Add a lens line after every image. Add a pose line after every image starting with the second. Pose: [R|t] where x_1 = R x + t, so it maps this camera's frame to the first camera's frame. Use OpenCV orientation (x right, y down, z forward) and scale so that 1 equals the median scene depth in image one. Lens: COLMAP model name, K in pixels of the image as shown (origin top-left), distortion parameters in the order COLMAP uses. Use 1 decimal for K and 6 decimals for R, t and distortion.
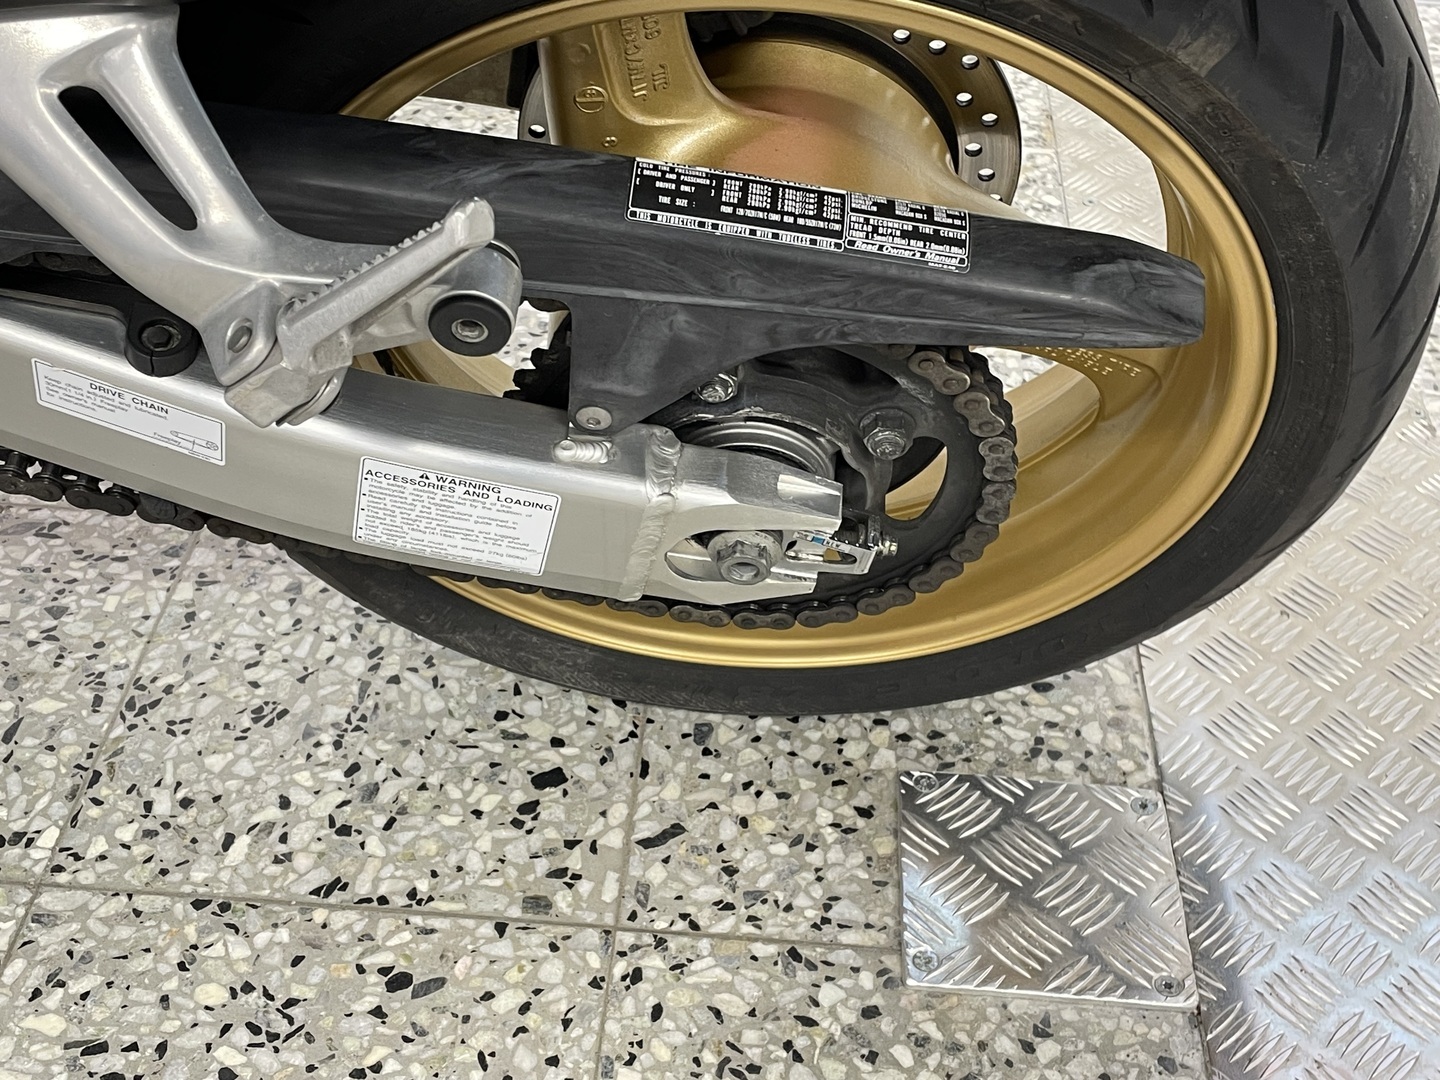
lens RADIAL K [[1825.8, 0, 709.6], [0, 1825.8, 515.7], [0, 0, 1]] dist [0.111931, -0.172489]
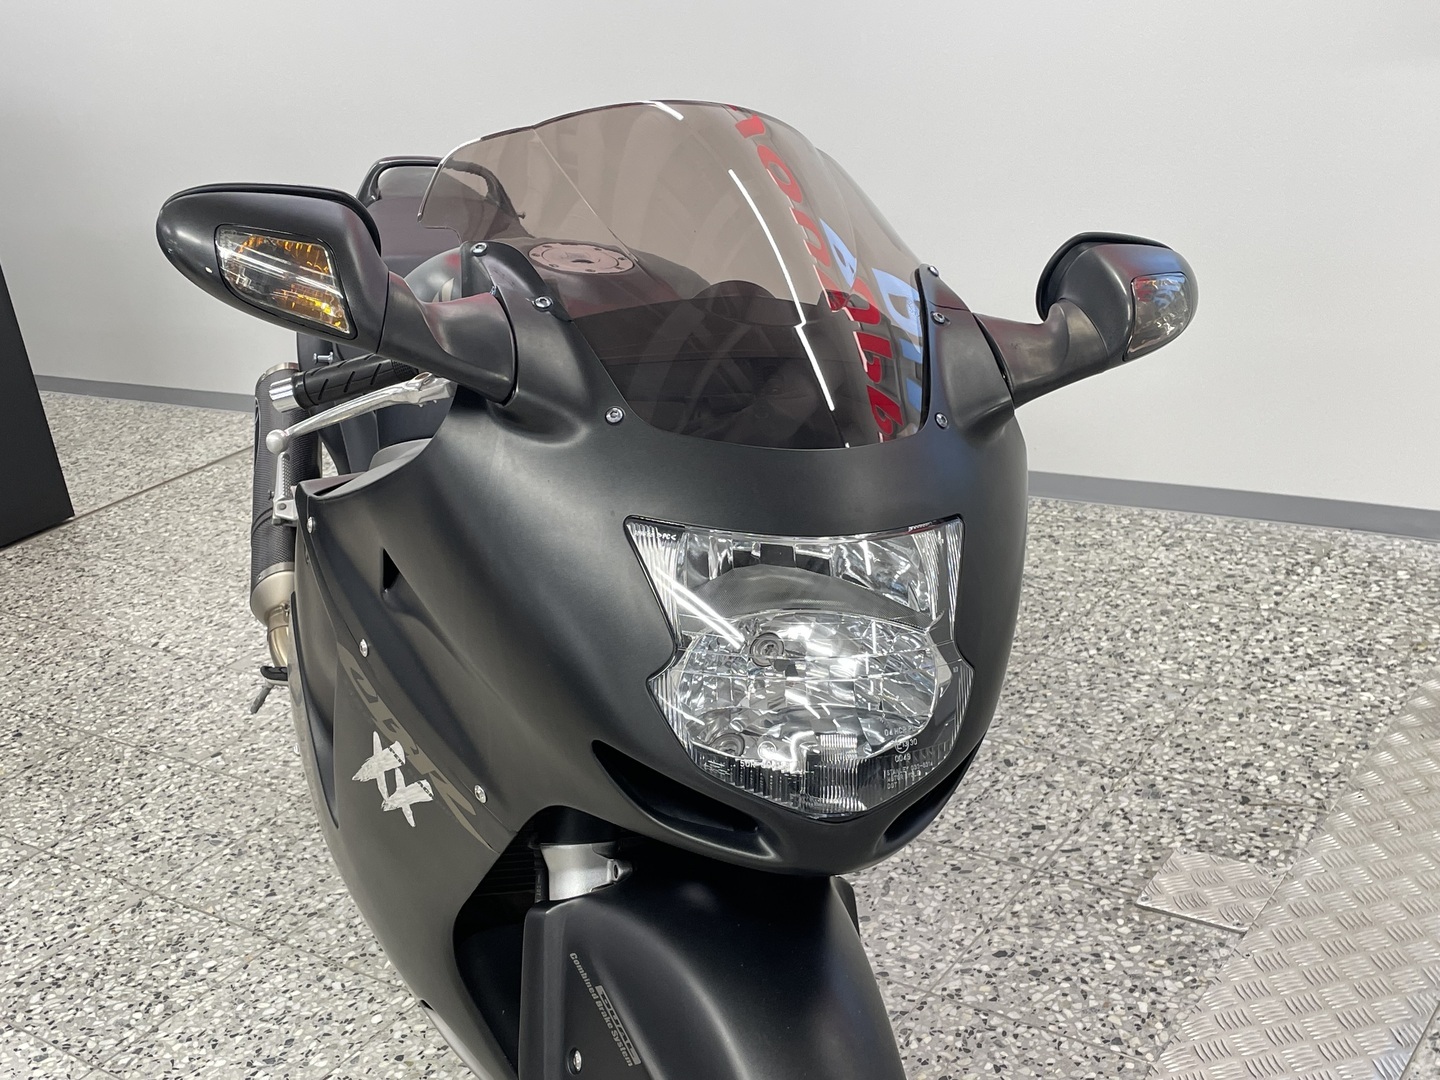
lens RADIAL K [[1705.6, 0, 729.5], [0, 1705.6, 518.8], [0, 0, 1]] dist [0.113007, -0.172413]
pose [[0.827059, 0.039237, -0.560744, 0.956666], [-0.203382, 0.950864, -0.233439, 0.413764], [0.524032, 0.307113, 0.794400, -1.367316]]
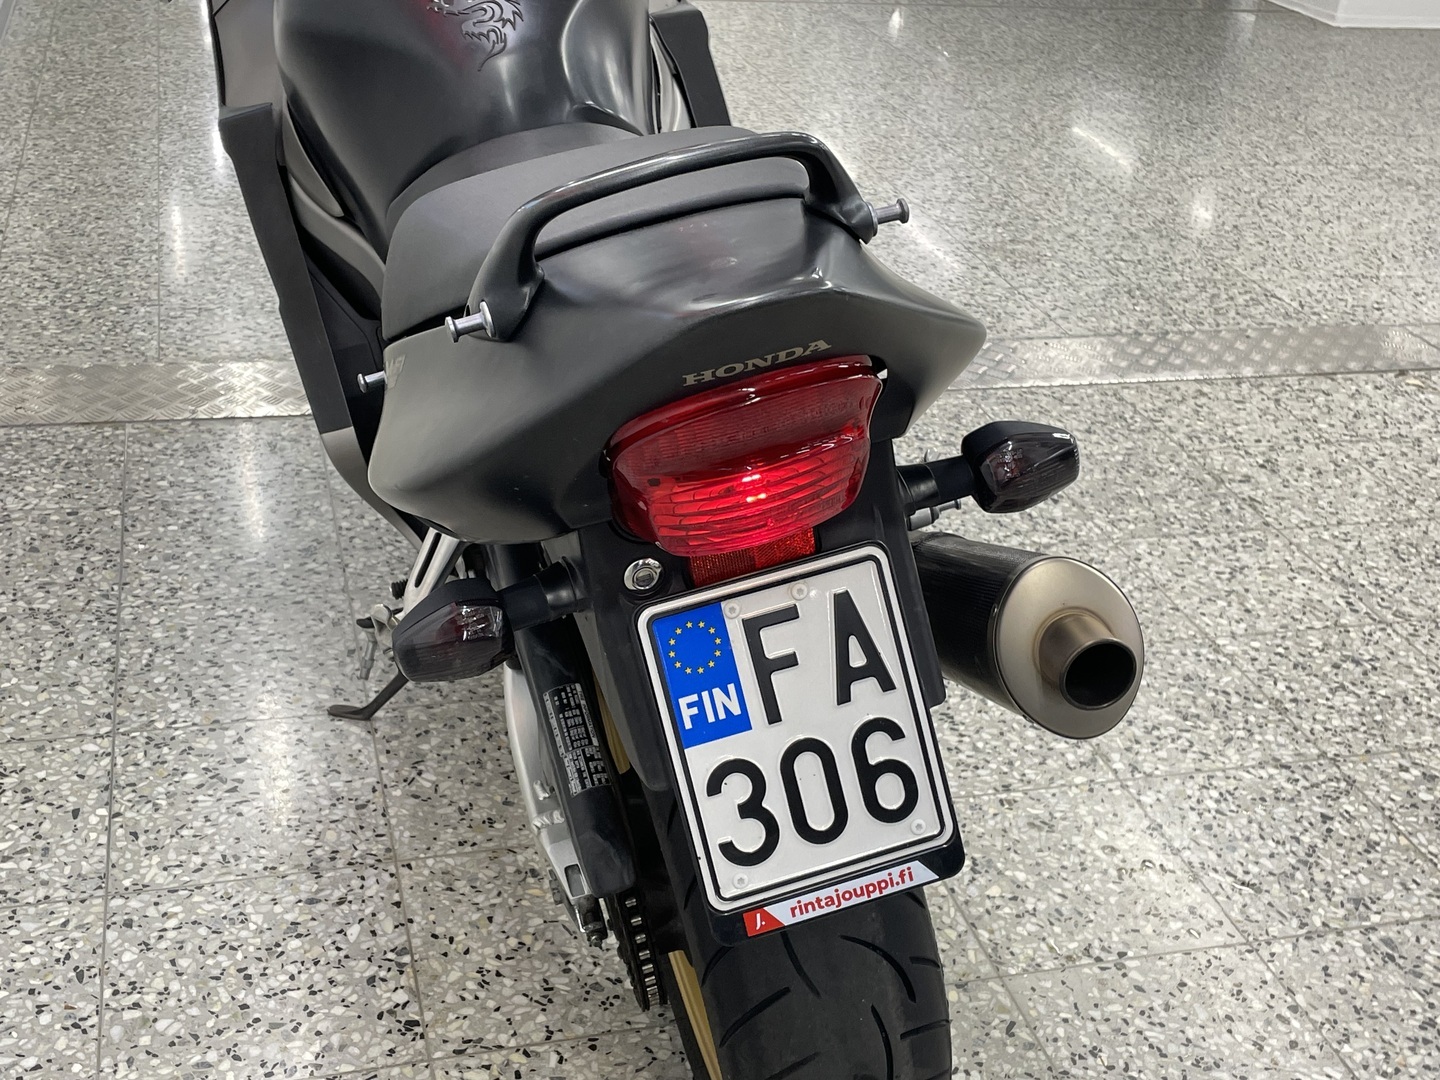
lens RADIAL K [[1705.6, 0, 729.5], [0, 1705.6, 518.8], [0, 0, 1]] dist [0.113007, -0.172413]
pose [[-0.335393, -0.496682, 0.800511, -2.490479], [0.519832, 0.611087, 0.596949, -1.485883], [-0.785676, 0.616344, 0.053237, 0.852610]]
